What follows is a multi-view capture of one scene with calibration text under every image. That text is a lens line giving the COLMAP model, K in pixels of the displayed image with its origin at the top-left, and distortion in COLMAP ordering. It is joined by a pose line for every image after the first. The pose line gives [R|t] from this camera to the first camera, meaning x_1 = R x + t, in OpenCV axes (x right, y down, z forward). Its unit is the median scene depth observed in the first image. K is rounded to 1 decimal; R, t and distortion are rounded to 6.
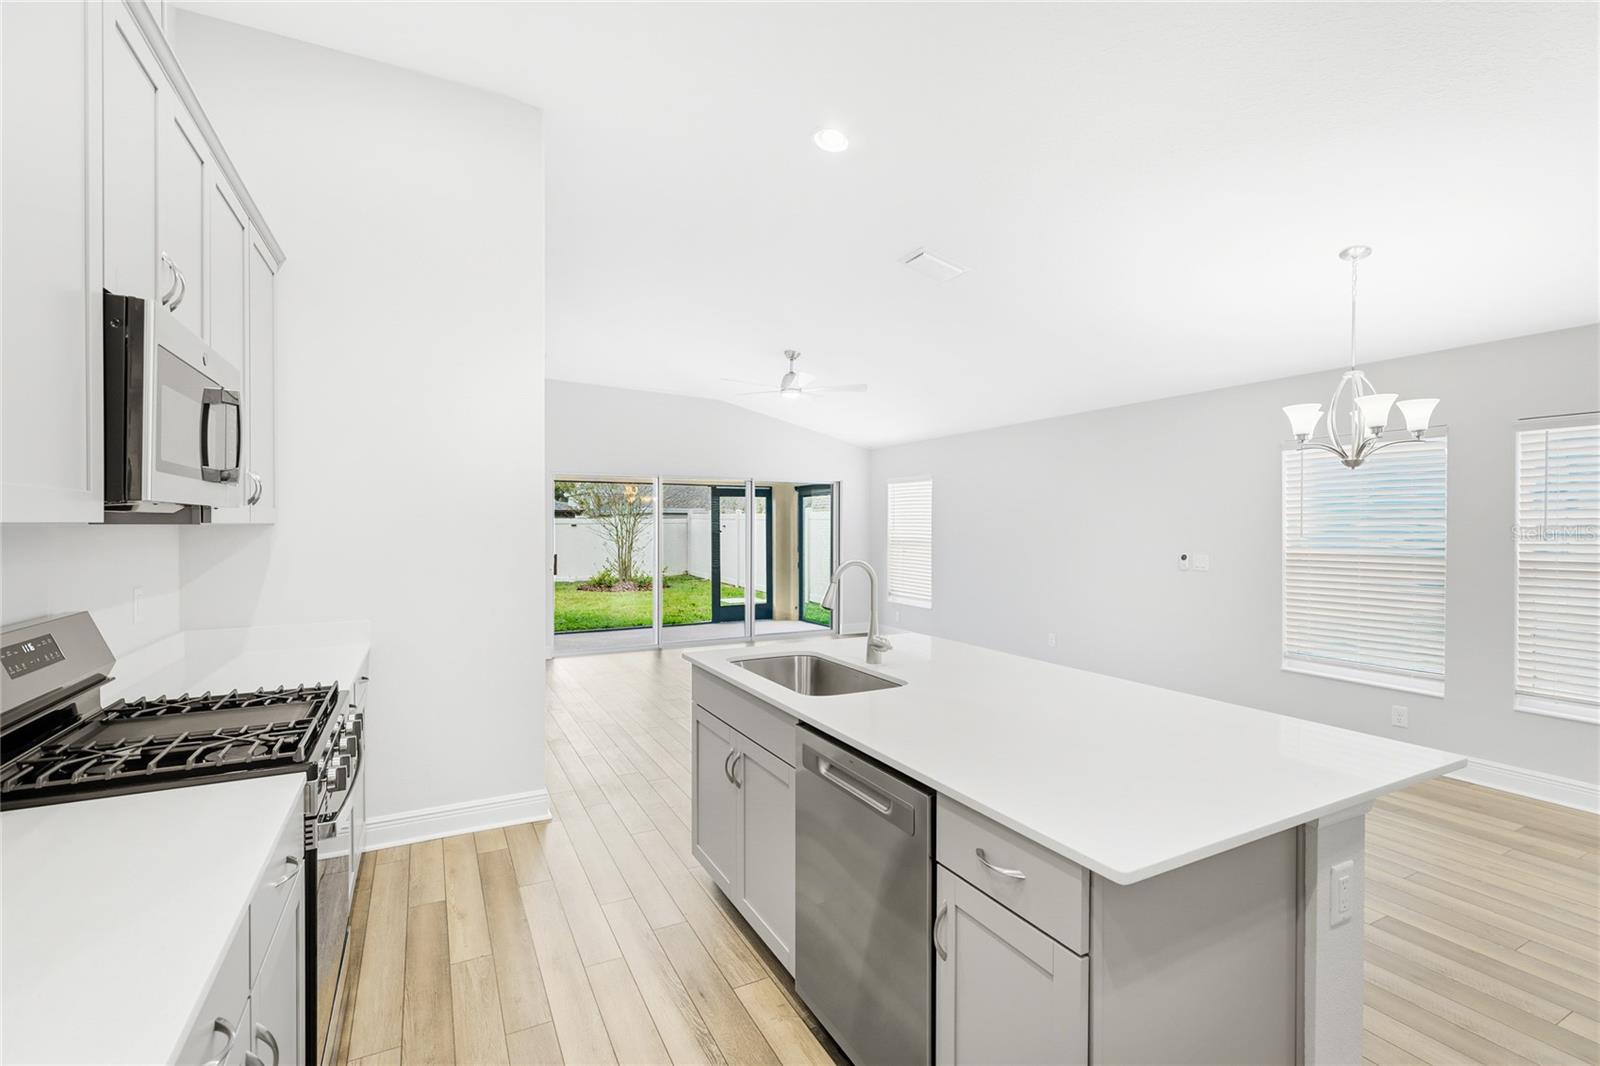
lens RADIAL K [[715.7, 0, 800.6], [0, 715.7, 530.6], [0, 0, 1]] dist [0.001030, -0.000477]
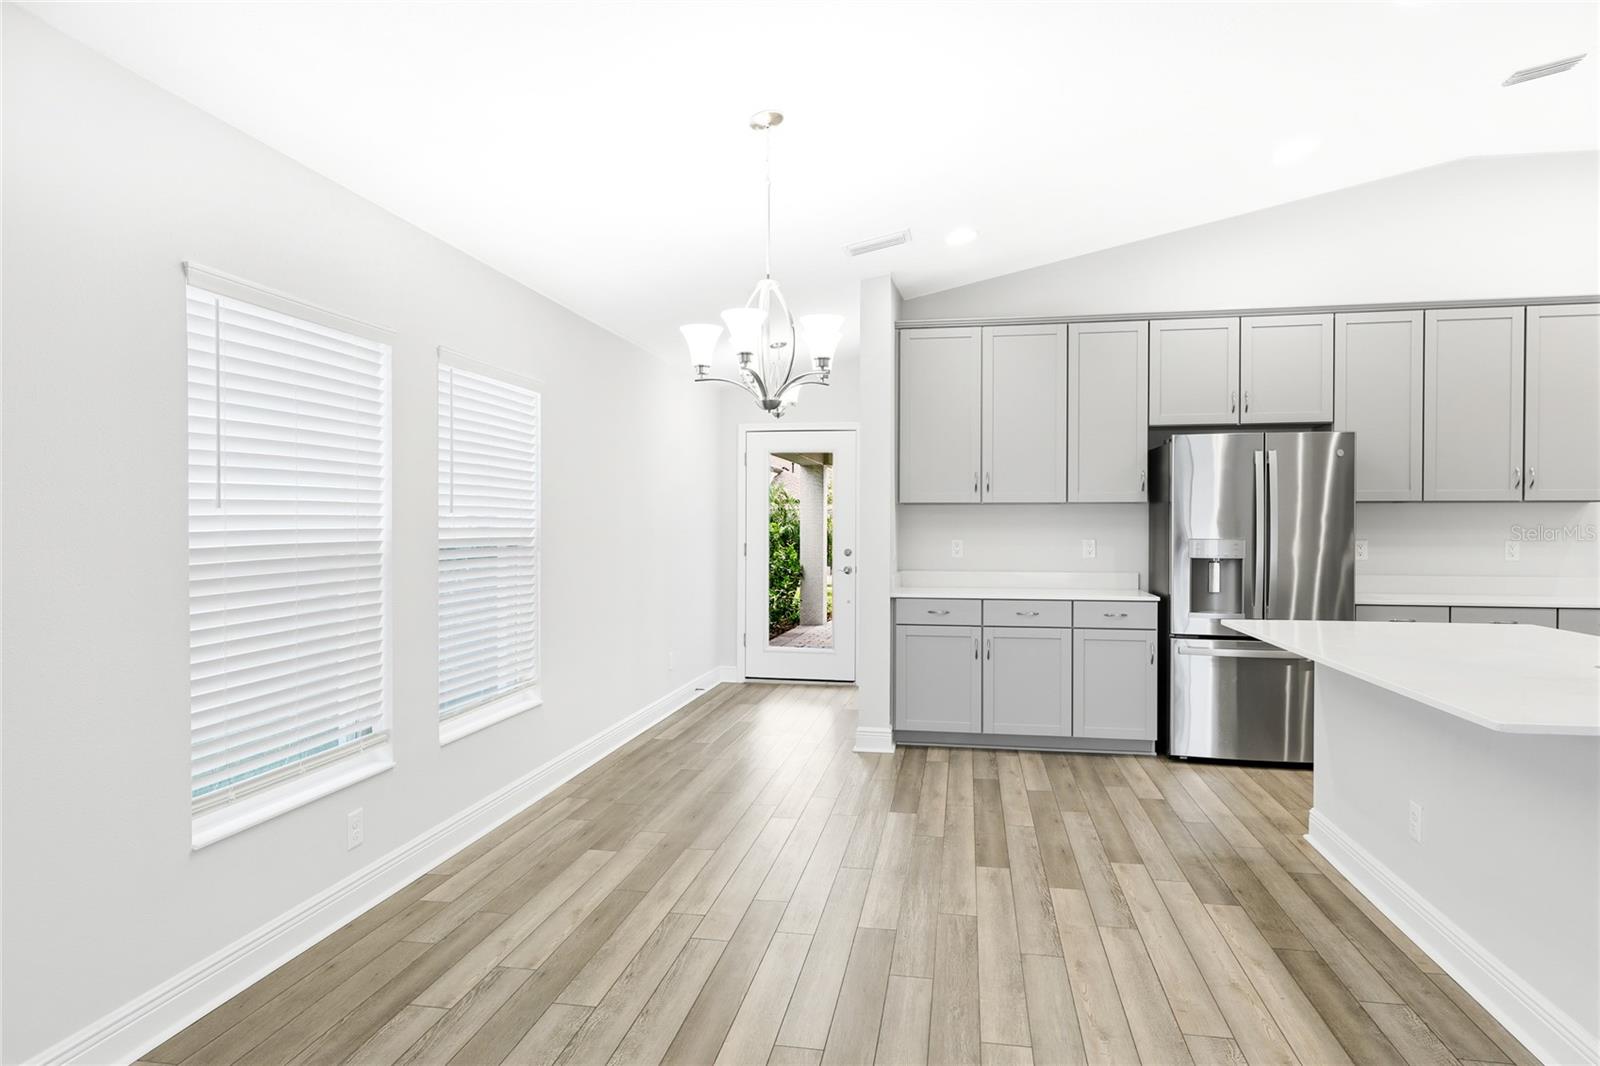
lens RADIAL K [[929.3, 0, 800.0], [0, 929.3, 533.0], [0, 0, 1]] dist [0.017120, 0.000139]
pose [[-0.789747, -0.009789, 0.613355, 0.044920], [0.003440, 0.999786, 0.020387, 0.005845], [-0.613423, 0.018210, -0.789544, 0.518228]]
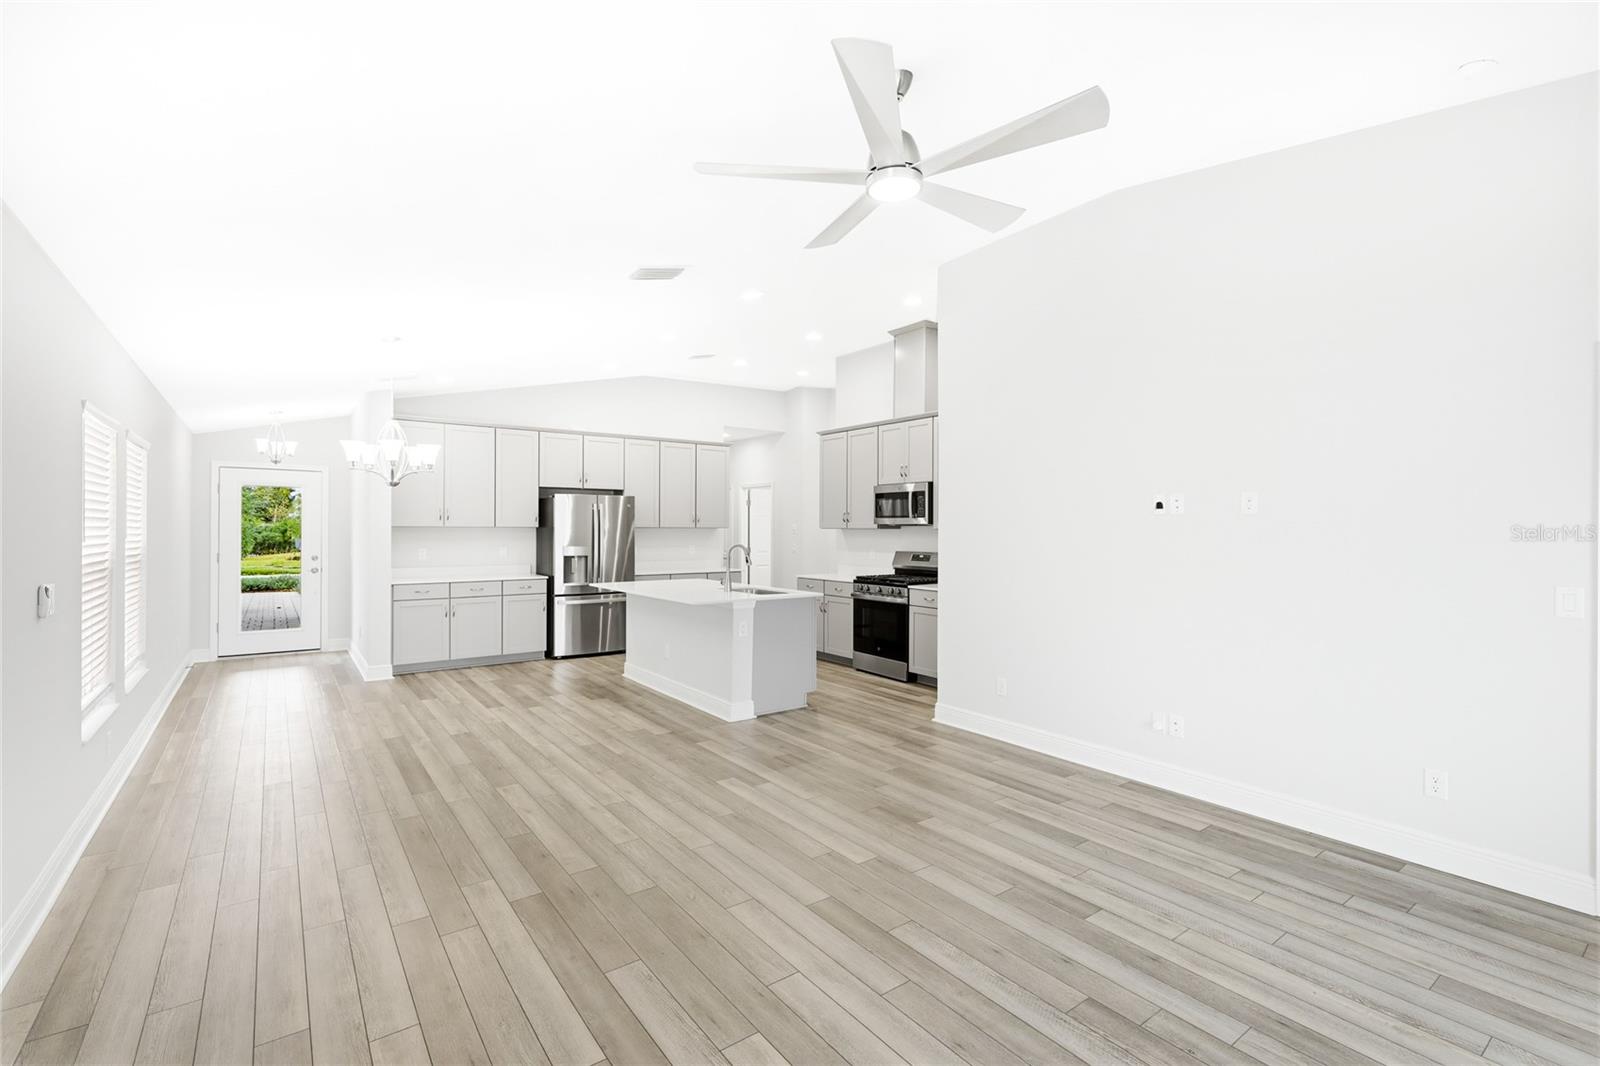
lens RADIAL K [[715.7, 0, 800.6], [0, 715.7, 530.6], [0, 0, 1]] dist [0.001030, -0.000477]
pose [[-0.988258, -0.006389, -0.152661, 0.051830], [-0.008399, 0.999886, 0.012522, -0.007000], [0.152564, 0.013657, -0.988199, 0.760414]]
